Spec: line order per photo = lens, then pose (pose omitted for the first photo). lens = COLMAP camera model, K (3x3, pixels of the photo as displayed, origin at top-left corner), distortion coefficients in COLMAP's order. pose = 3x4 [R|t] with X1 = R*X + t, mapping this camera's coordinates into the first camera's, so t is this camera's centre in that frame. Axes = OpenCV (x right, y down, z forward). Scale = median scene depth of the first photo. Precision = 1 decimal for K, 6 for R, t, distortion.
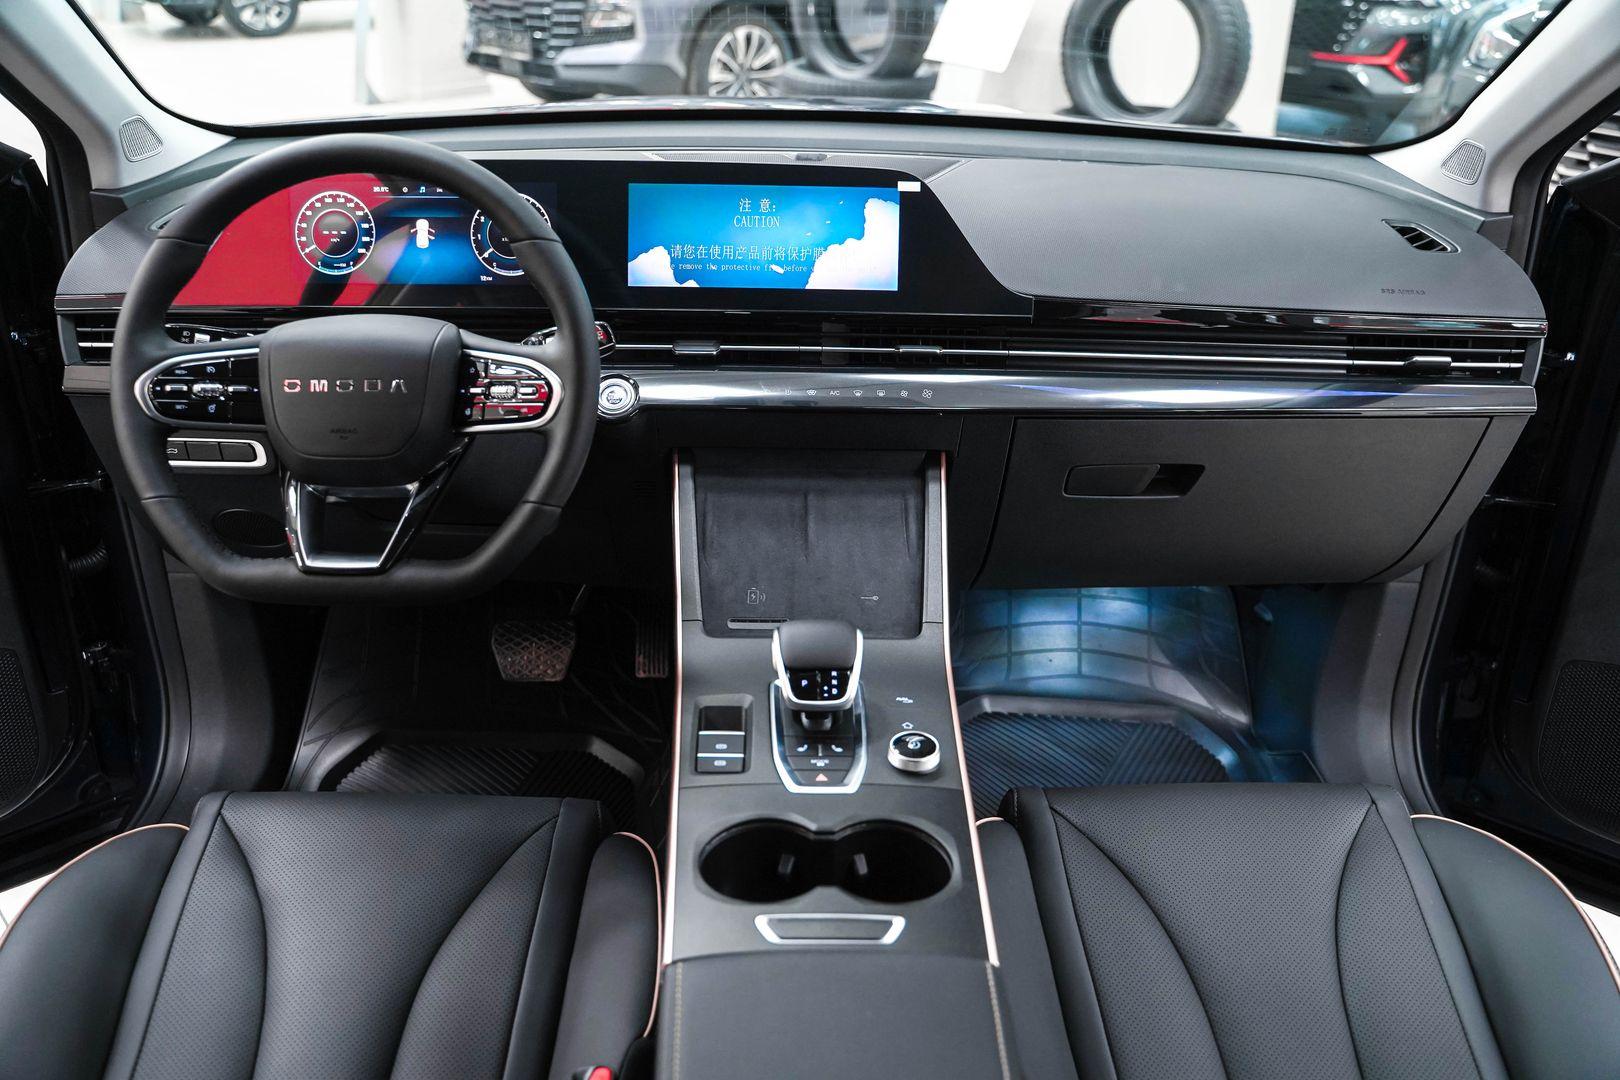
lens RADIAL K [[1257.9, 0, 777.5], [0, 1257.9, 539.4], [0, 0, 1]] dist [-0.110287, 0.077730]
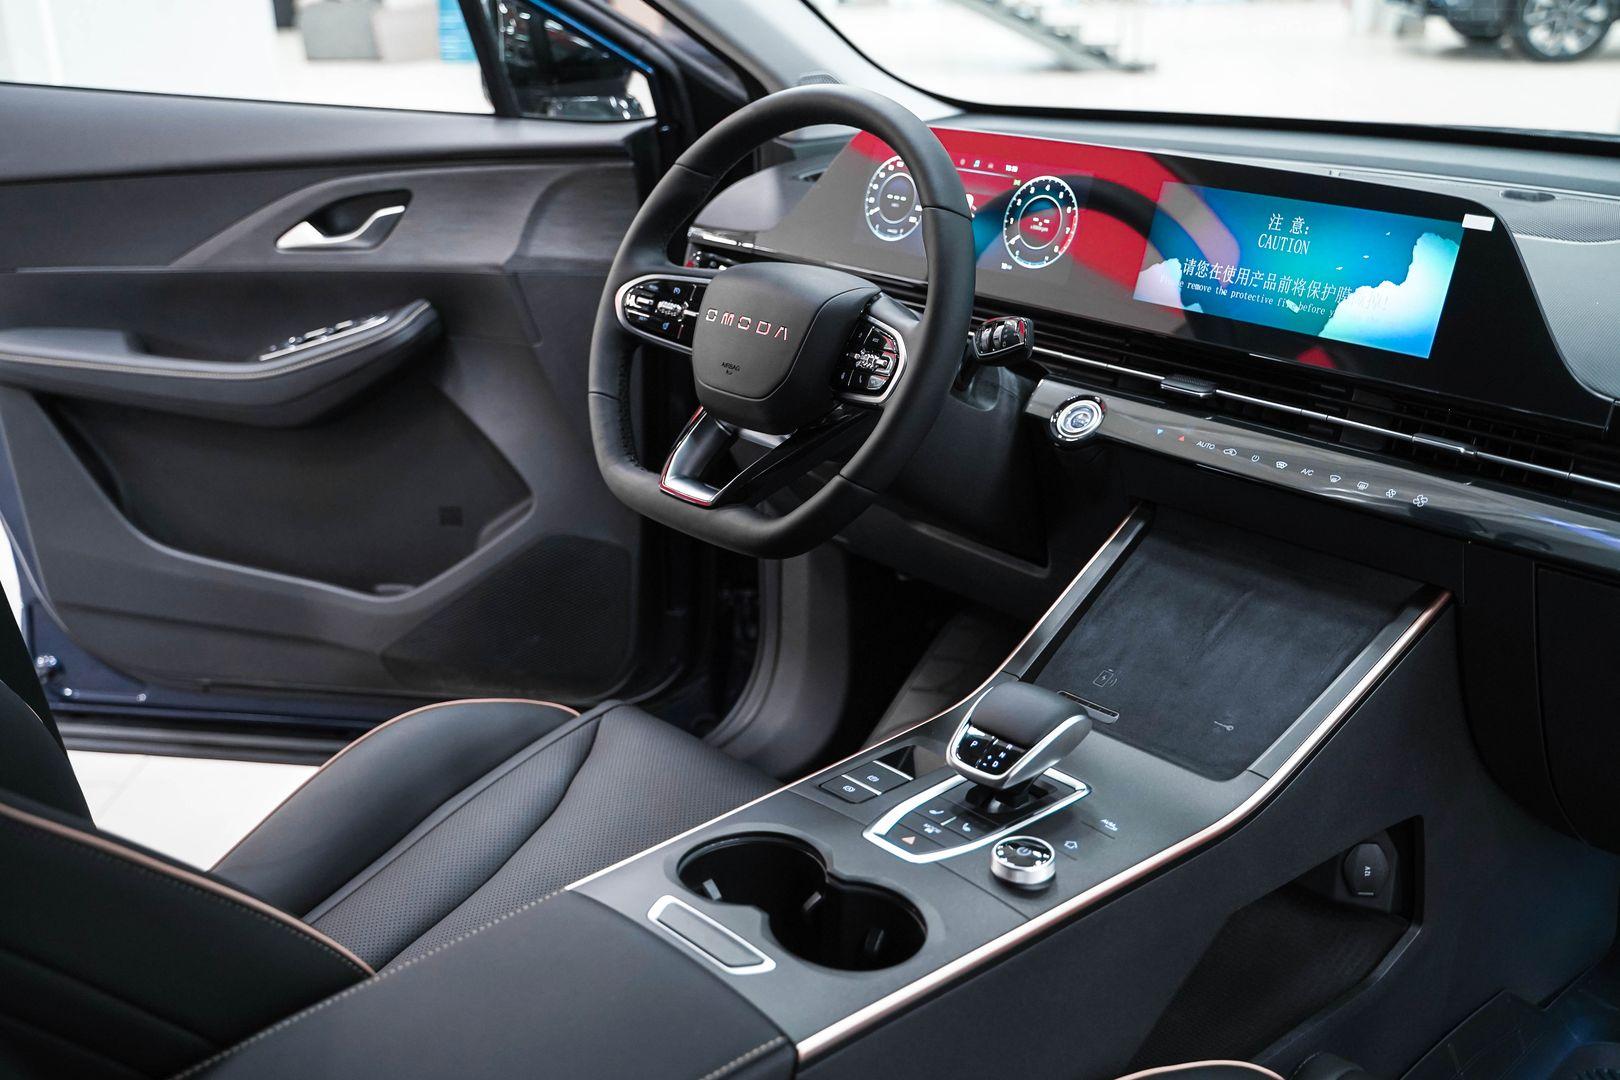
lens RADIAL K [[1604.7, 0, 824.6], [0, 1604.7, 531.9], [0, 0, 1]] dist [-0.033881, 0.000000]
pose [[0.690709, 0.244842, -0.680422, 0.519859], [-0.314912, 0.948871, 0.021767, -0.009659], [0.650962, 0.199239, 0.732498, 0.096717]]
